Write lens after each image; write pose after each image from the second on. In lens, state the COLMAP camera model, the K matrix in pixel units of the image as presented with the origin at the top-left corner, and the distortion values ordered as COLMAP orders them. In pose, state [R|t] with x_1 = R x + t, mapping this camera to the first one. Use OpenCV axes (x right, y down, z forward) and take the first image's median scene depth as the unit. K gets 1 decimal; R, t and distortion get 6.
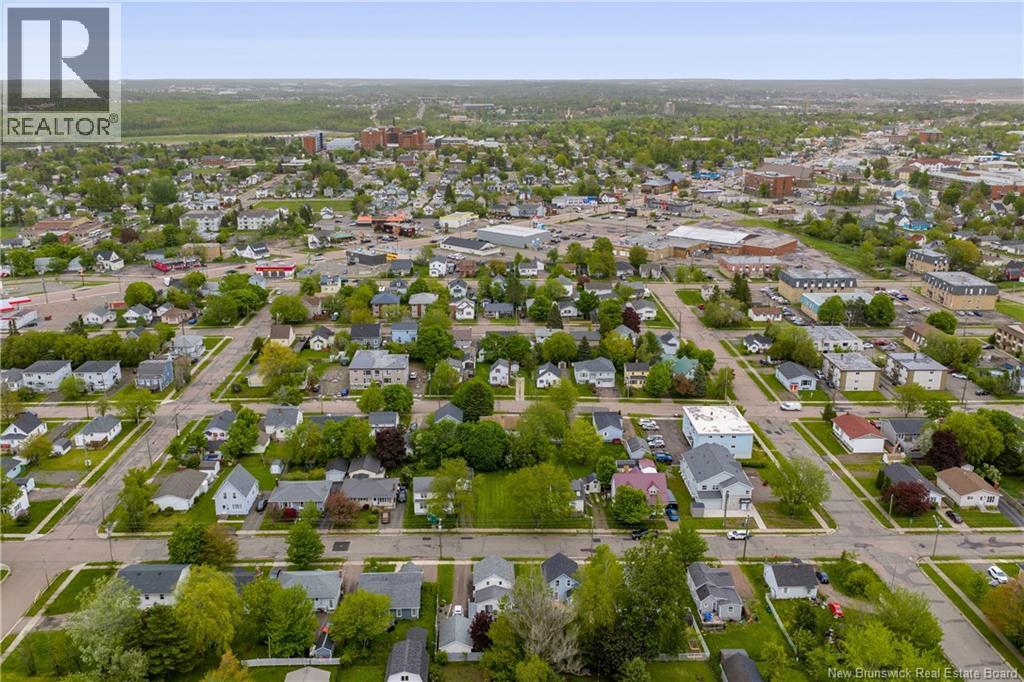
lens RADIAL K [[854.1, 0, 513.9], [0, 854.1, 344.7], [0, 0, 1]] dist [0.028814, -0.056744]
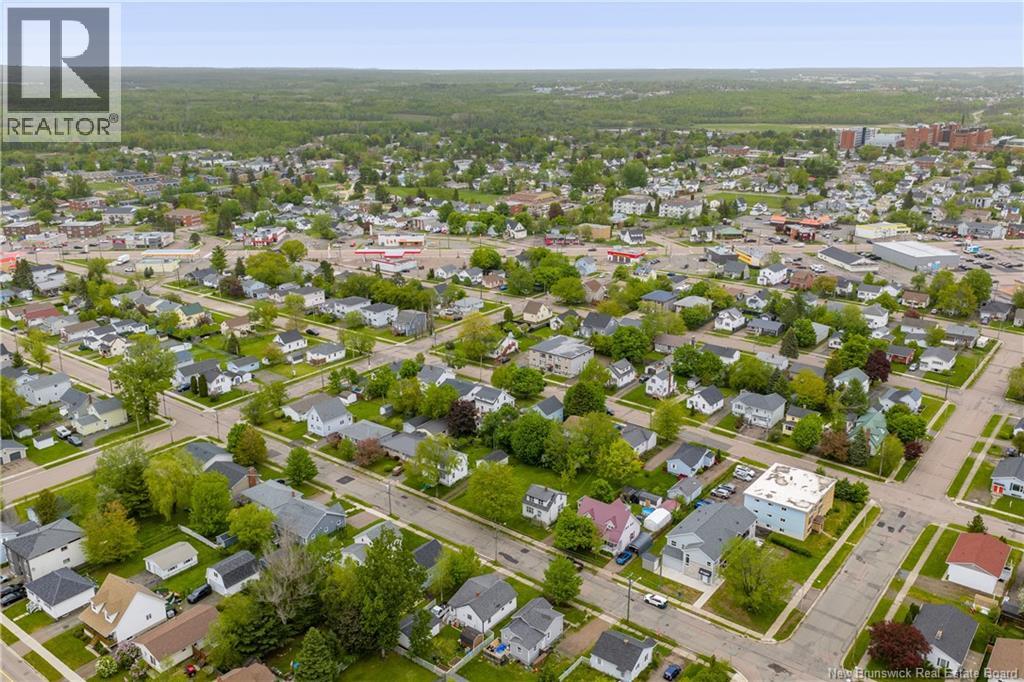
lens RADIAL K [[854.1, 0, 513.9], [0, 854.1, 344.7], [0, 0, 1]] dist [0.028814, -0.056744]
pose [[0.772630, 0.195193, -0.604105, 0.380706], [-0.187832, 0.979243, 0.076173, -0.047172], [0.606434, 0.054617, 0.793256, 0.112852]]
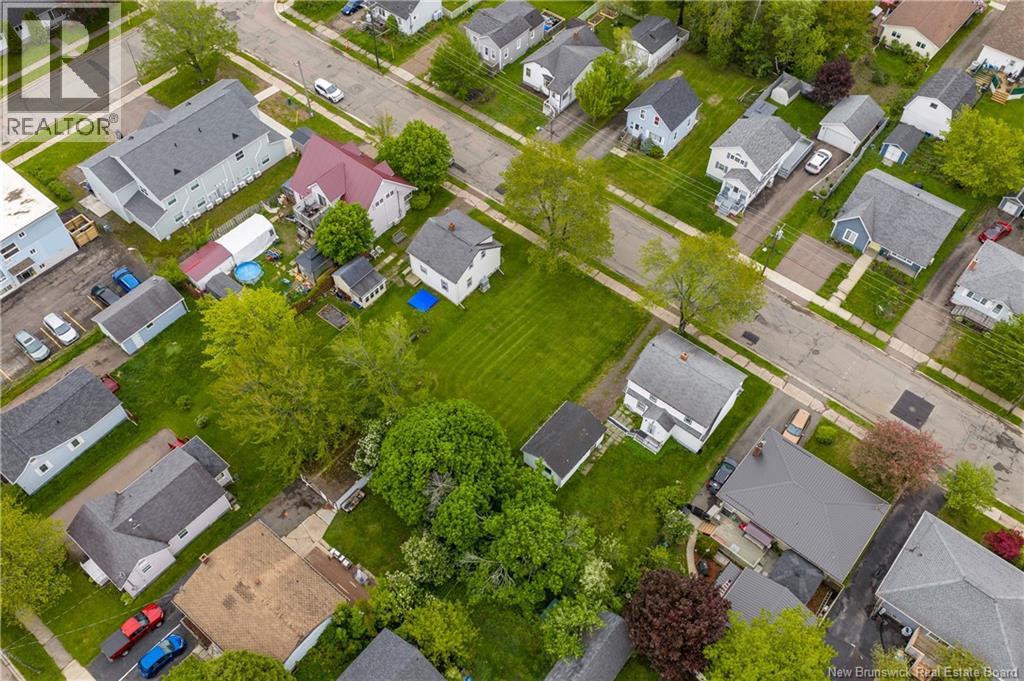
lens RADIAL K [[854.1, 0, 513.9], [0, 854.1, 344.2], [0, 0, 1]] dist [0.028814, -0.056744]
pose [[-0.748165, -0.542165, 0.382500, -0.115206], [0.183482, 0.384944, 0.904518, -0.156742], [-0.637639, 0.746911, -0.188524, 0.705021]]
